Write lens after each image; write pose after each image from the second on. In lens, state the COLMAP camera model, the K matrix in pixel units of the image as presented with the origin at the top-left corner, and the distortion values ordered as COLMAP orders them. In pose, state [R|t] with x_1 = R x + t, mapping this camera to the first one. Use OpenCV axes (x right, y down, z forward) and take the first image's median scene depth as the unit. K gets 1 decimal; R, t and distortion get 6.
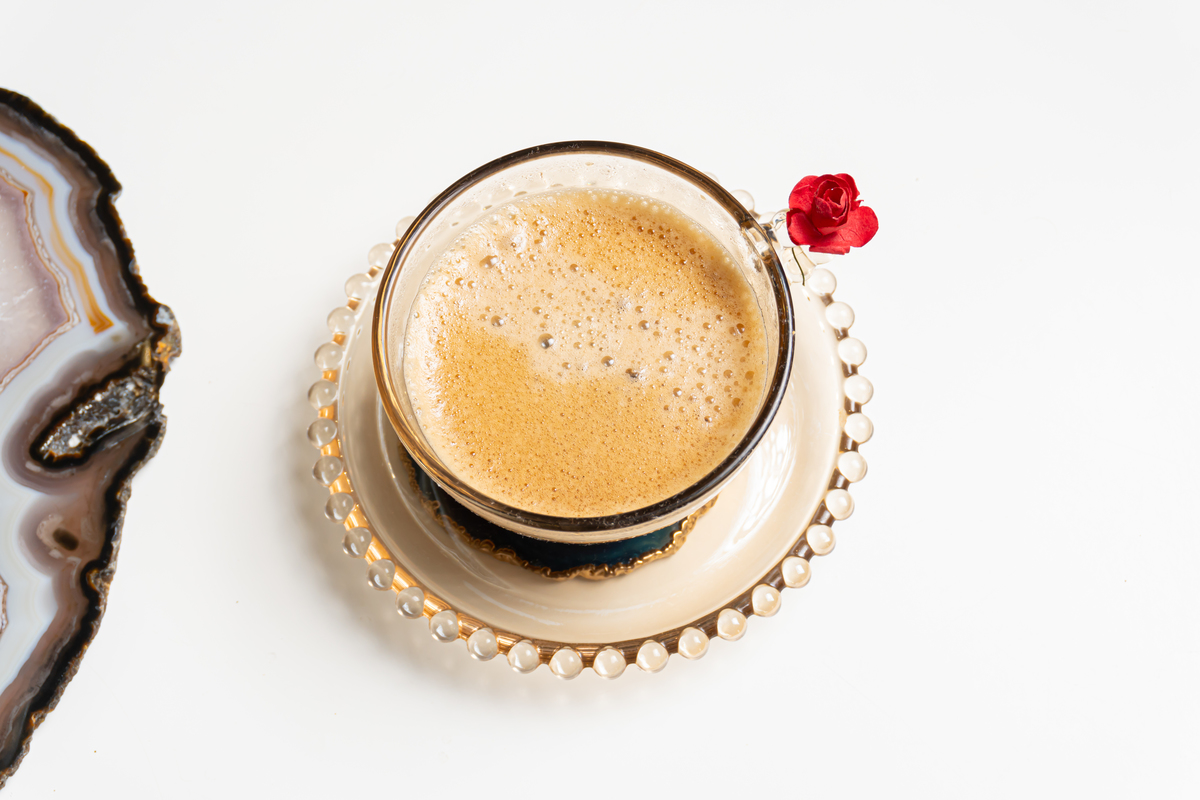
lens RADIAL K [[2202.4, 0, 603.4], [0, 2202.4, 416.2], [0, 0, 1]] dist [0.060828, 0.223681]
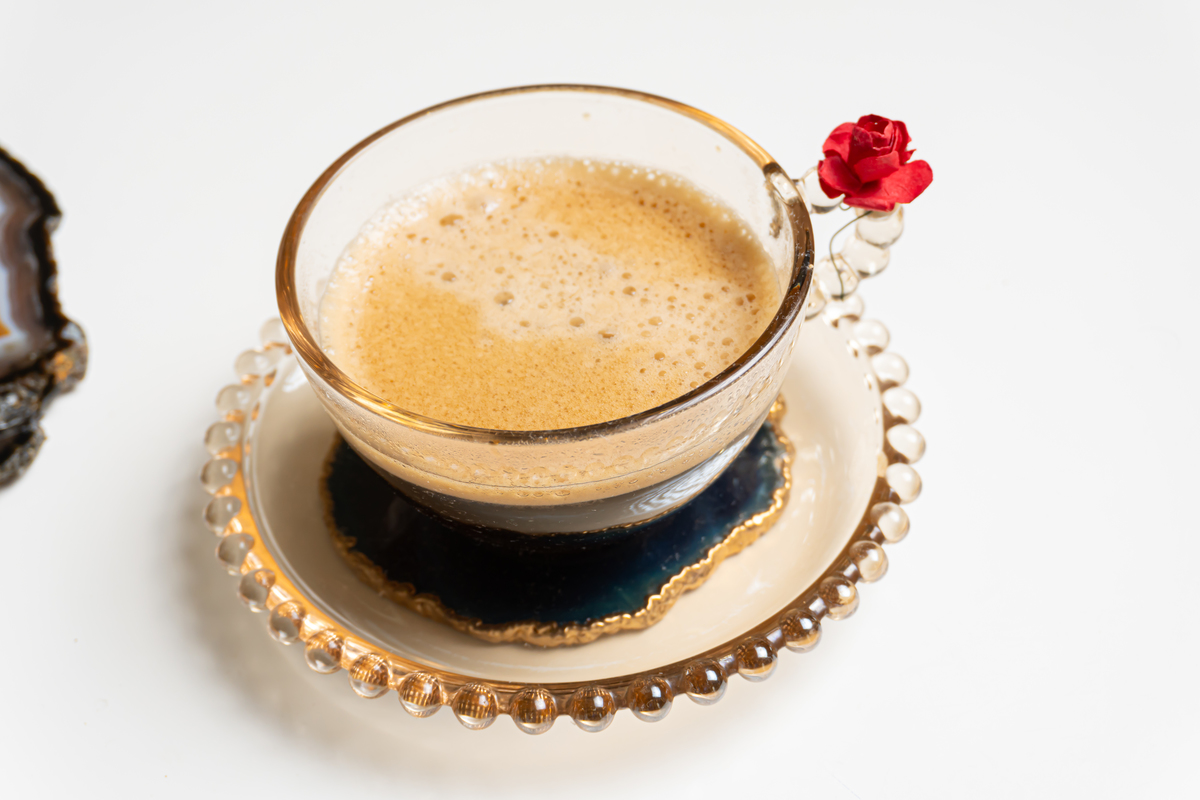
lens RADIAL K [[2202.4, 0, 603.4], [0, 2202.4, 416.2], [0, 0, 1]] dist [0.060828, 0.223681]
pose [[0.990921, 0.080917, -0.107365, 0.097304], [-0.116511, 0.915333, -0.385476, 0.305027], [0.067083, 0.394485, 0.916450, 0.292246]]
